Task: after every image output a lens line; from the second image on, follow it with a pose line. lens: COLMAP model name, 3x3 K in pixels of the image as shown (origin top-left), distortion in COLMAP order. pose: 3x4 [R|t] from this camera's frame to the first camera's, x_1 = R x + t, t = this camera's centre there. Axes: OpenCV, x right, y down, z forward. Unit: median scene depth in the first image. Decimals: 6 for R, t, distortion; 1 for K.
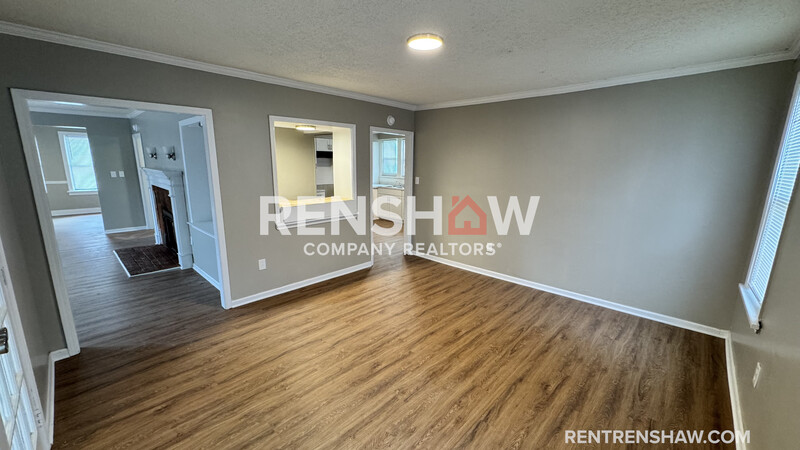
lens RADIAL K [[320.5, 0, 405.1], [0, 320.5, 226.4], [0, 0, 1]] dist [0.000483, -0.000092]
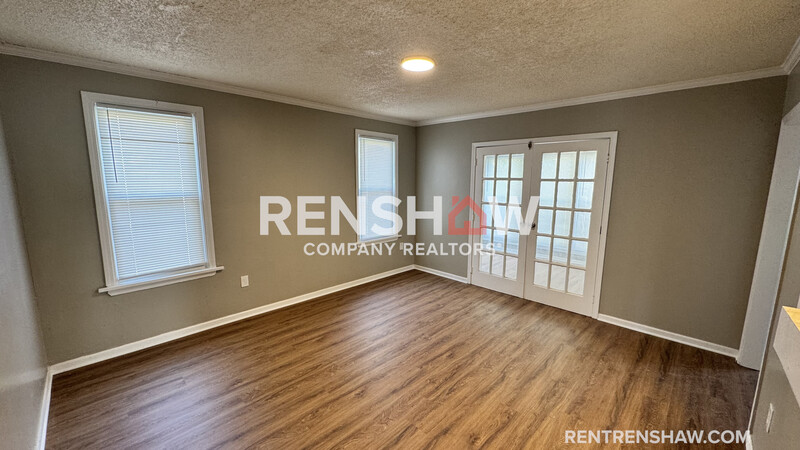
lens RADIAL K [[320.5, 0, 396.1], [0, 320.5, 226.9], [0, 0, 1]] dist [0.000483, -0.000092]
pose [[-0.998812, -0.025098, 0.041770, 0.061641], [-0.009196, 0.938848, 0.344209, -0.351392], [-0.047854, 0.343416, -0.937963, 1.758747]]
